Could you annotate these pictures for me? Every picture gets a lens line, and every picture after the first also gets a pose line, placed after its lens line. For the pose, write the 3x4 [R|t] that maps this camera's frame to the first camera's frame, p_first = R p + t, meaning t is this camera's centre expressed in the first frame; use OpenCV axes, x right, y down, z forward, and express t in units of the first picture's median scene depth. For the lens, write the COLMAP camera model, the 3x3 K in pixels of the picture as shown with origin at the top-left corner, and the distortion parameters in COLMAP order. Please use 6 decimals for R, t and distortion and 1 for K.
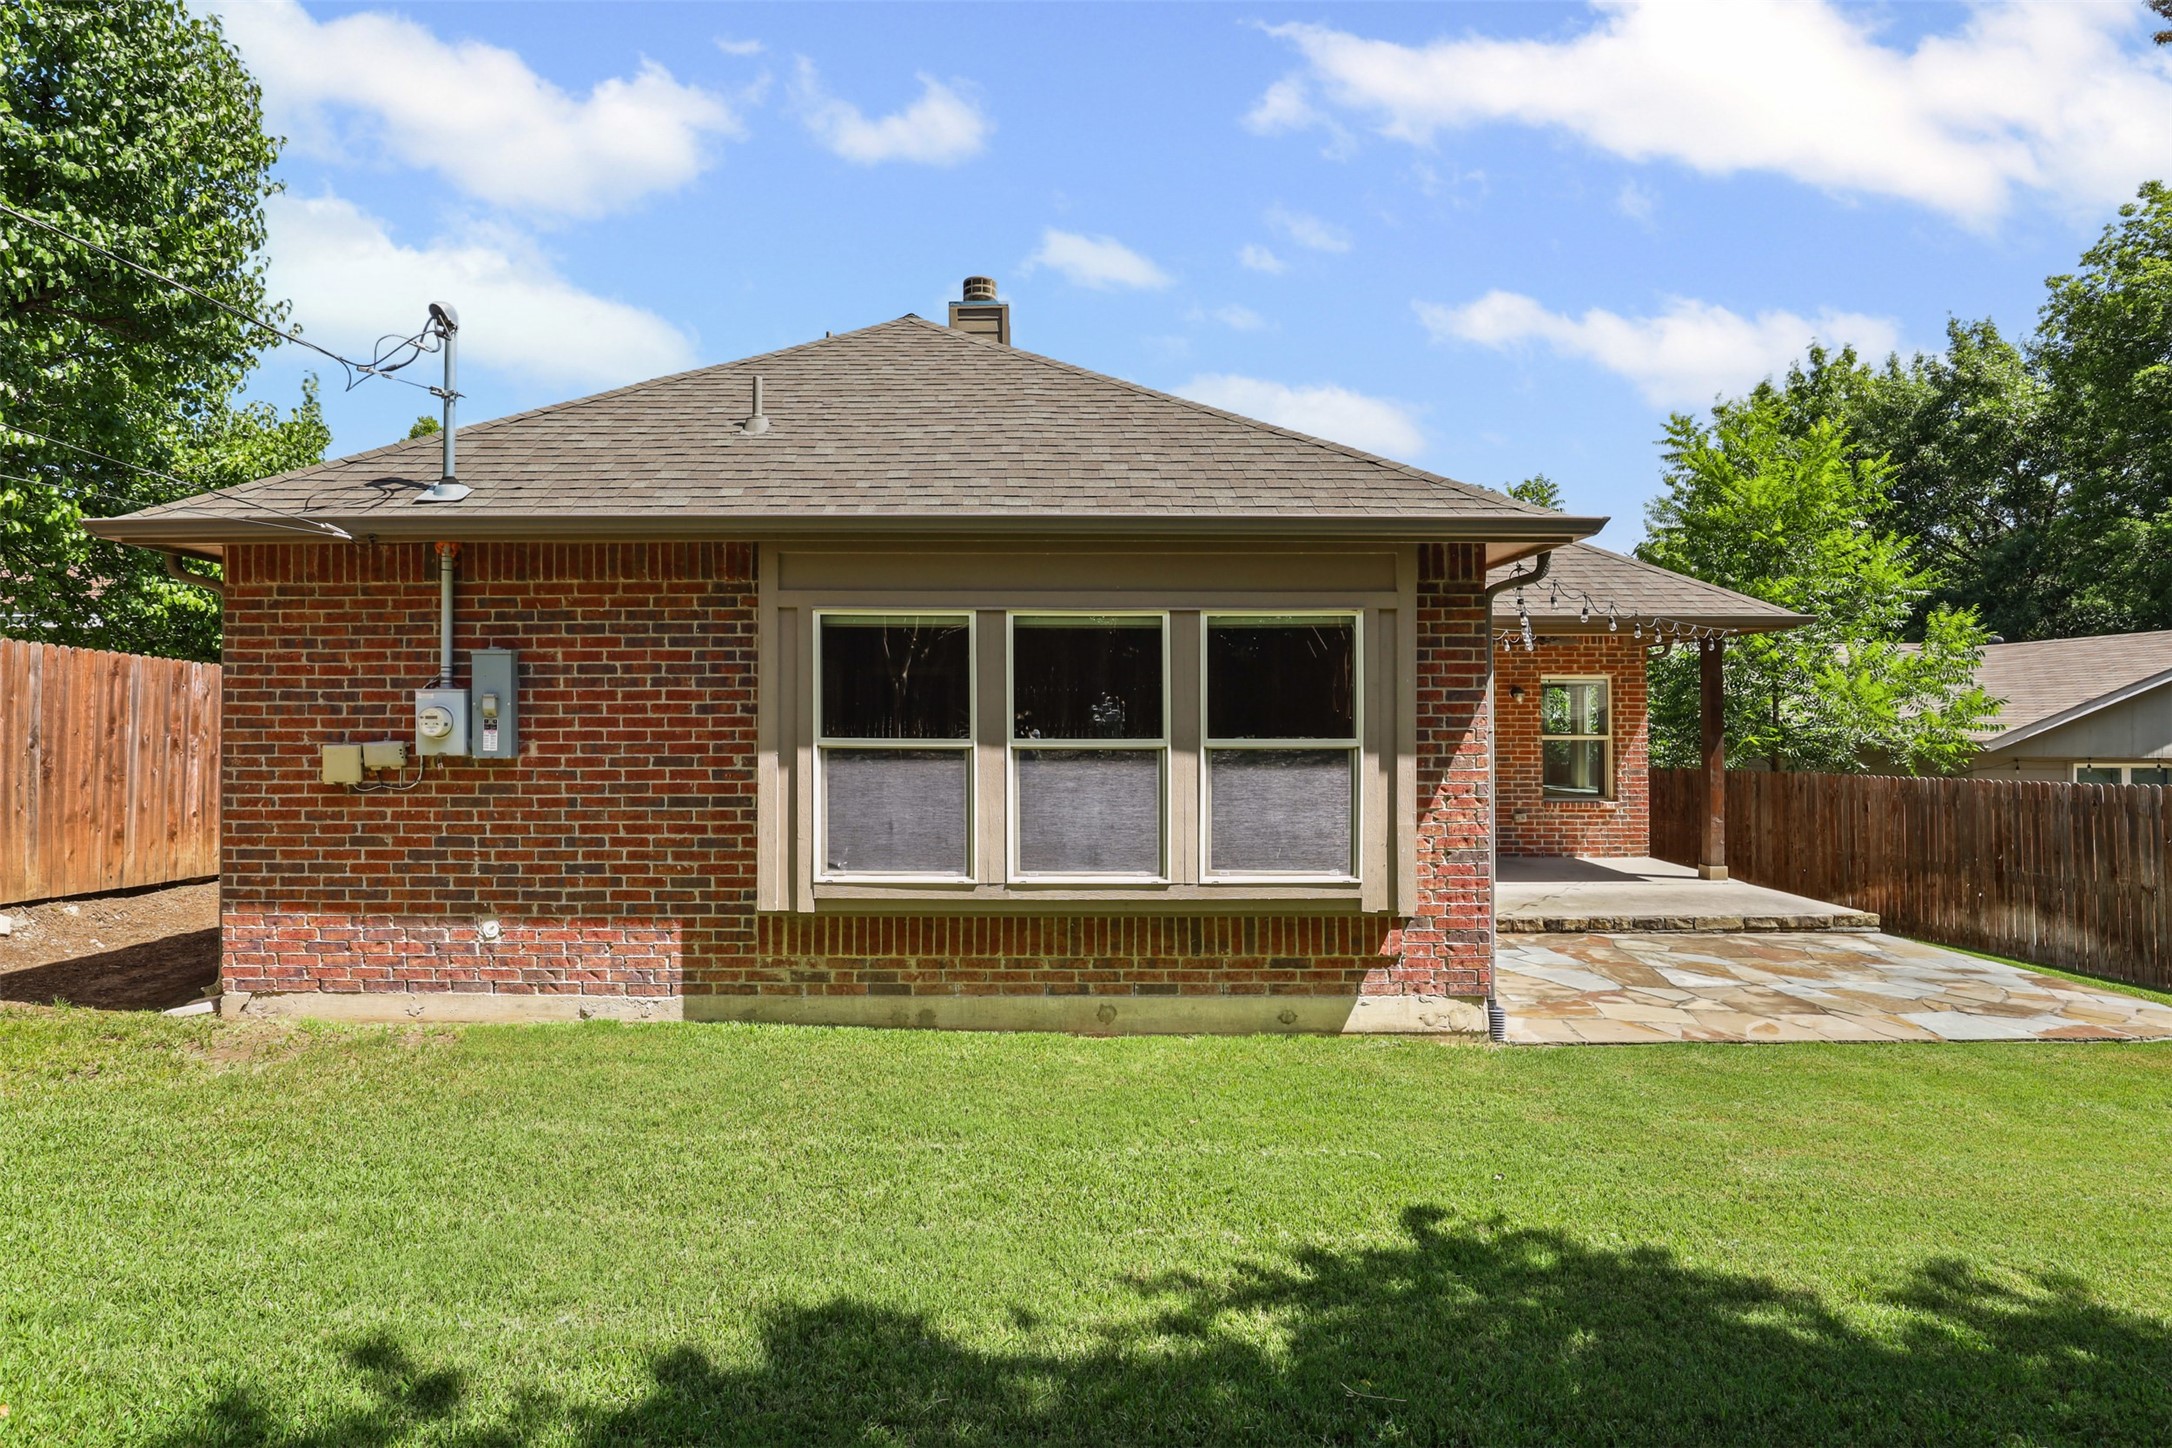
lens RADIAL K [[1030.2, 0, 1083.5], [0, 1030.2, 695.4], [0, 0, 1]] dist [-0.018811, 0.000812]
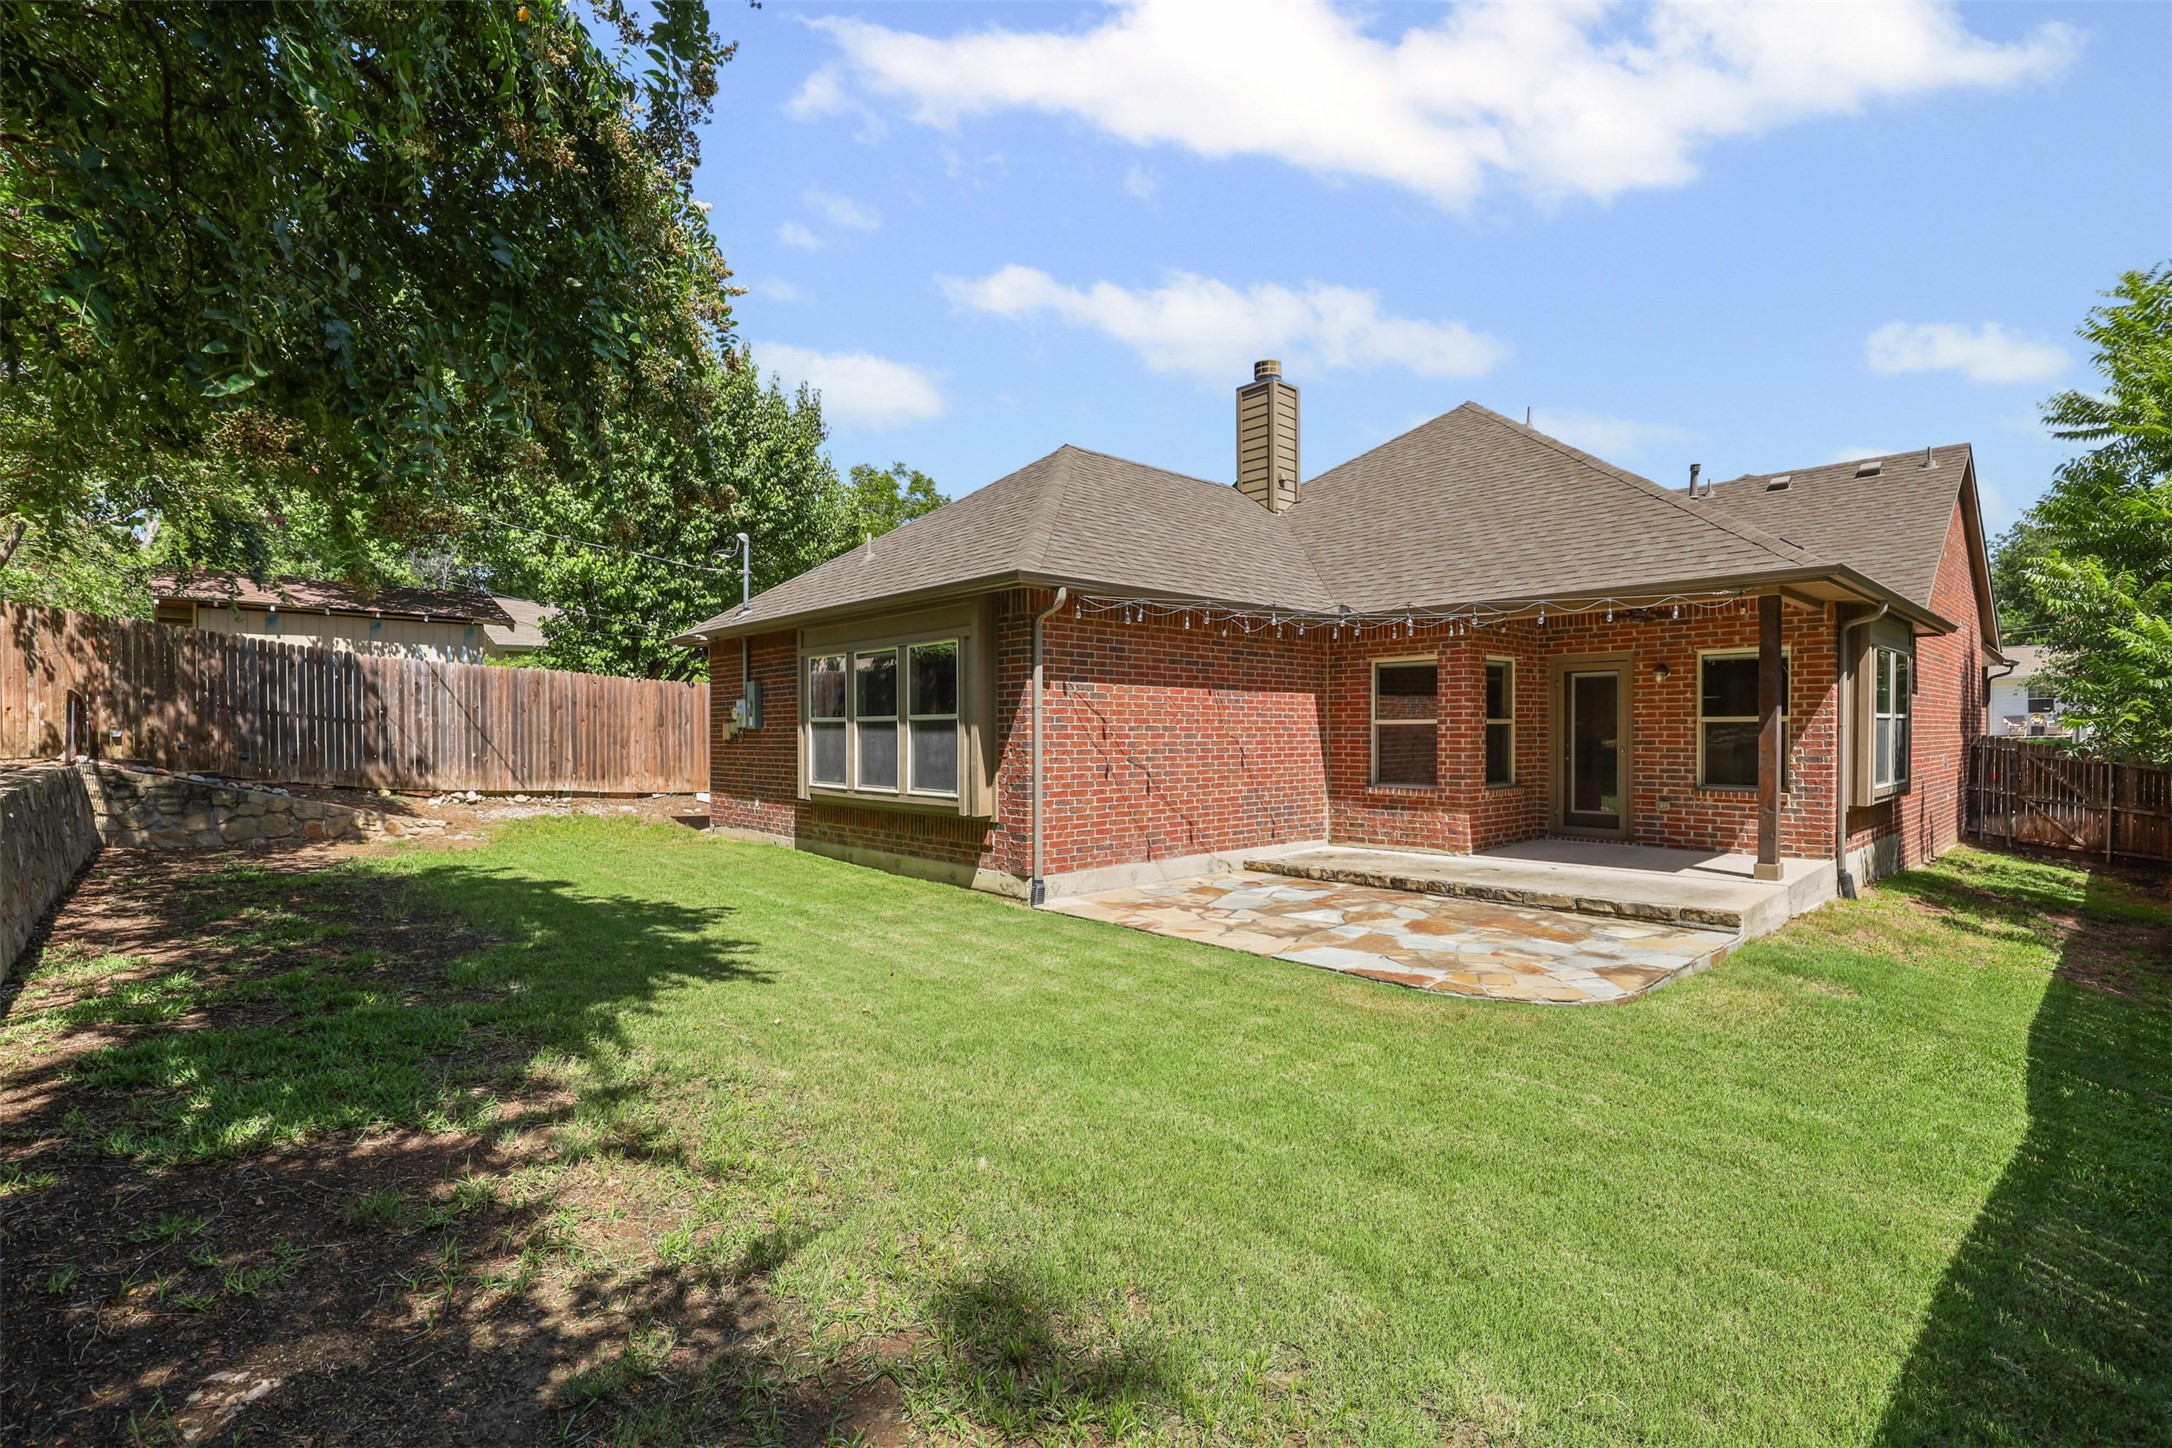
lens RADIAL K [[989.2, 0, 1099.4], [0, 989.2, 725.6], [0, 0, 1]] dist [-0.017189, 0.001502]
pose [[0.676926, -0.008147, -0.736006, 1.607214], [0.028249, 0.999490, 0.014918, 0.042183], [0.735509, -0.030890, 0.676810, 0.058623]]
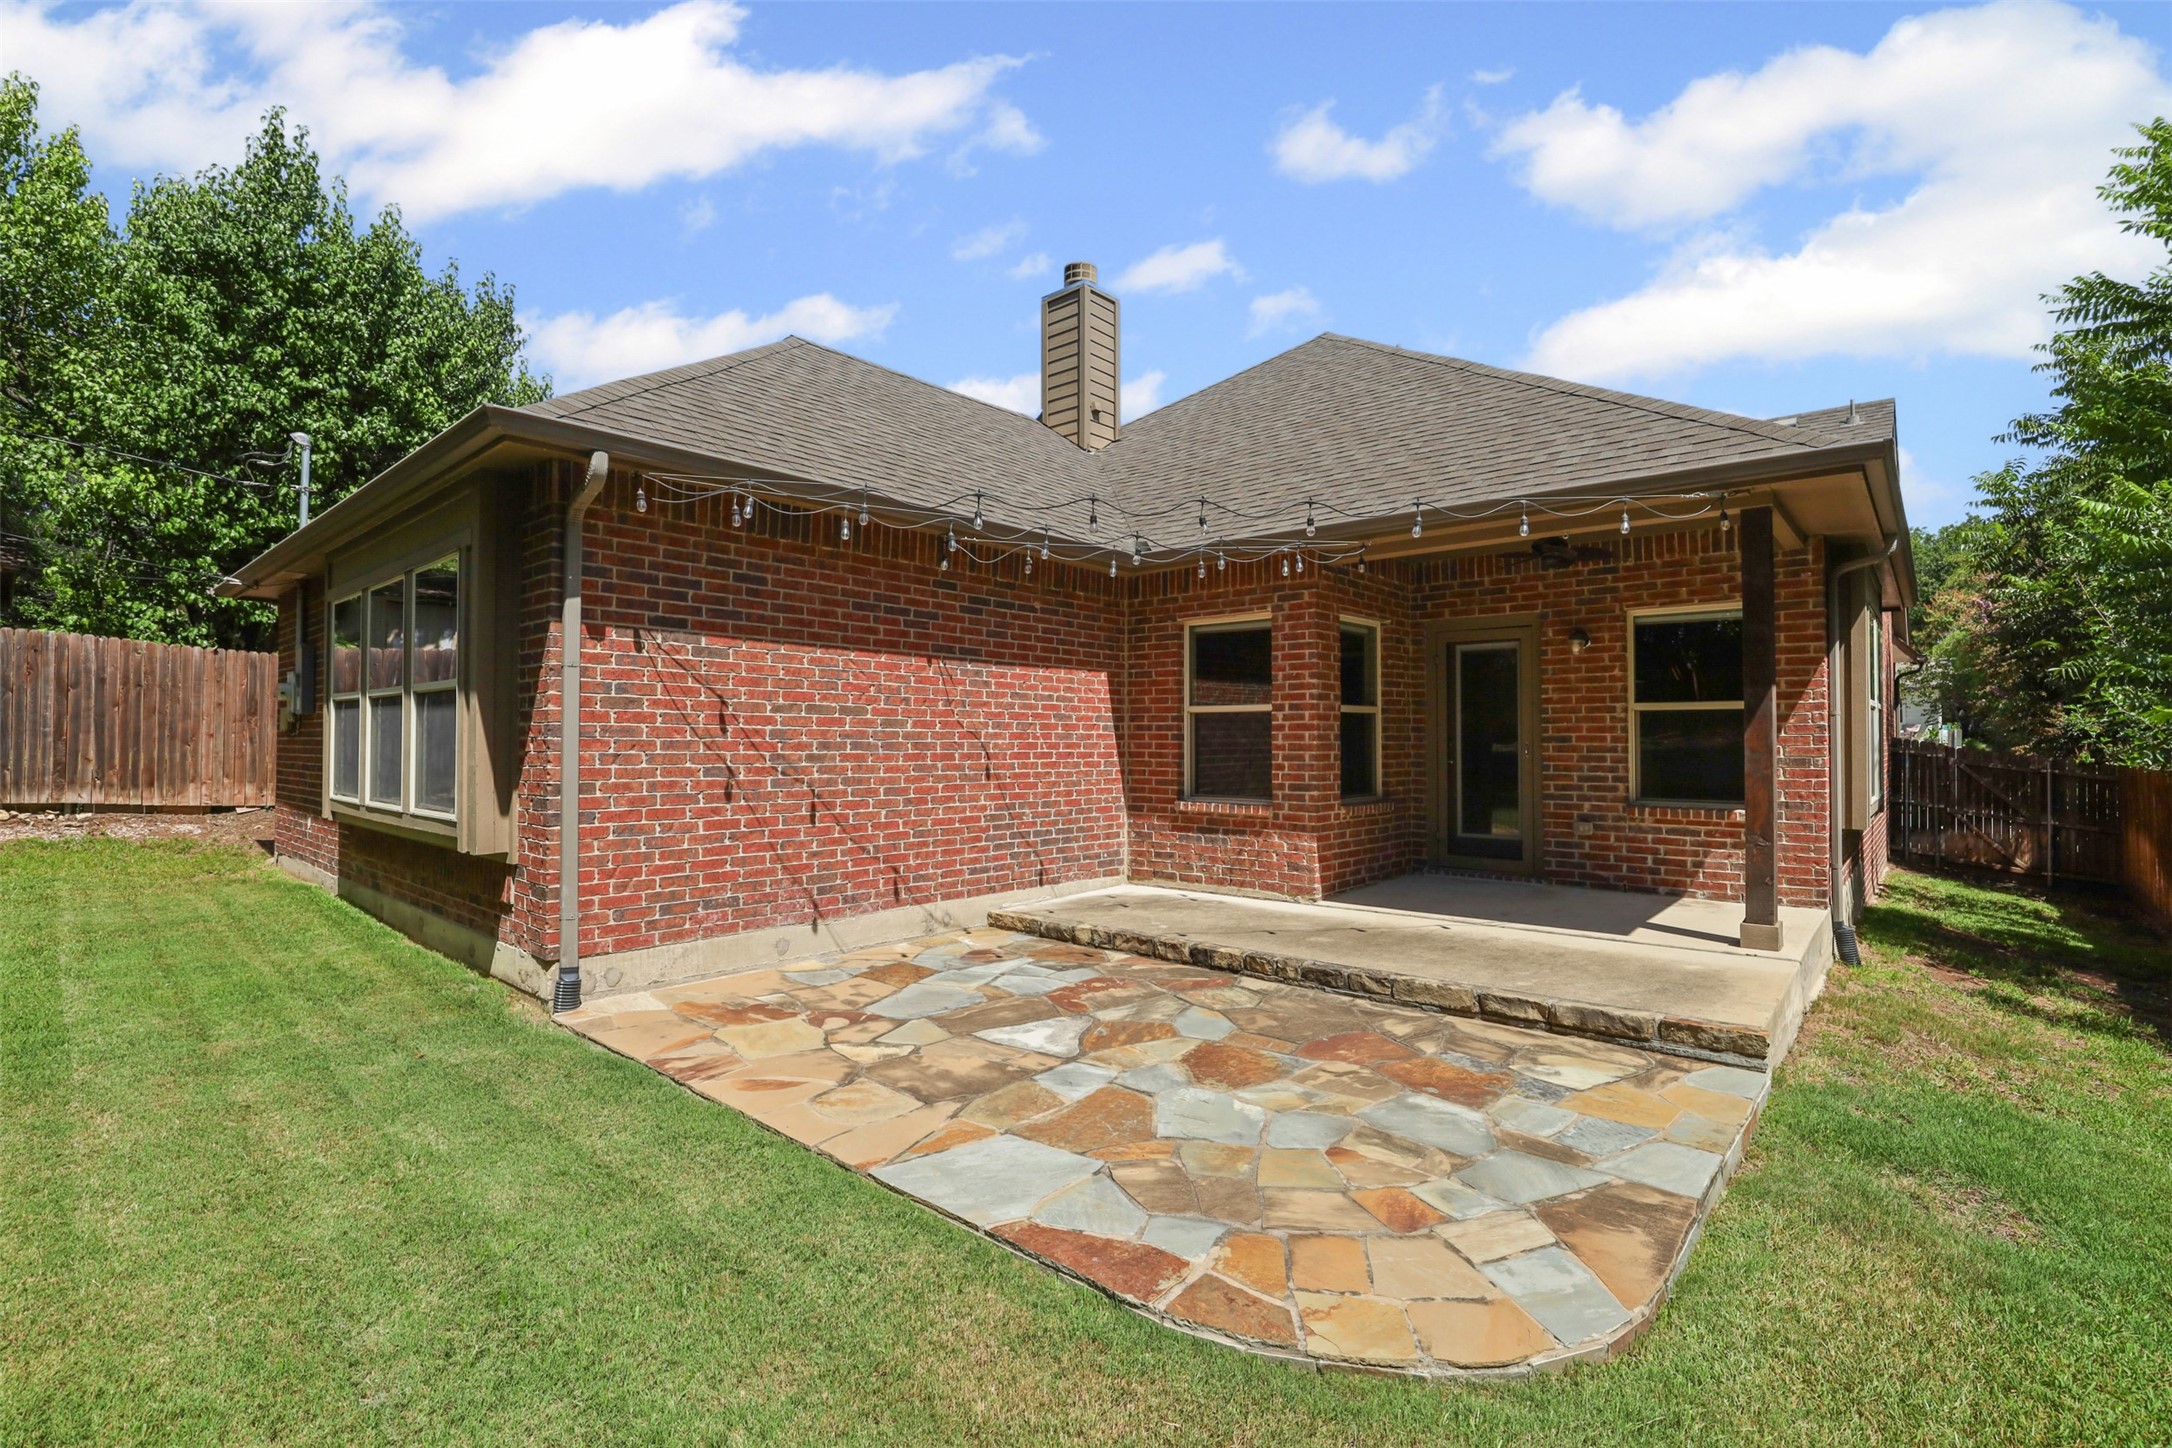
lens RADIAL K [[991.0, 0, 1070.1], [0, 991.0, 686.0], [0, 0, 1]] dist [-0.012775, 0.000658]
pose [[0.738983, -0.035945, -0.672764, 1.337425], [0.020724, 0.999316, -0.030627, 0.088534], [0.673405, 0.008690, 0.739223, 0.672391]]
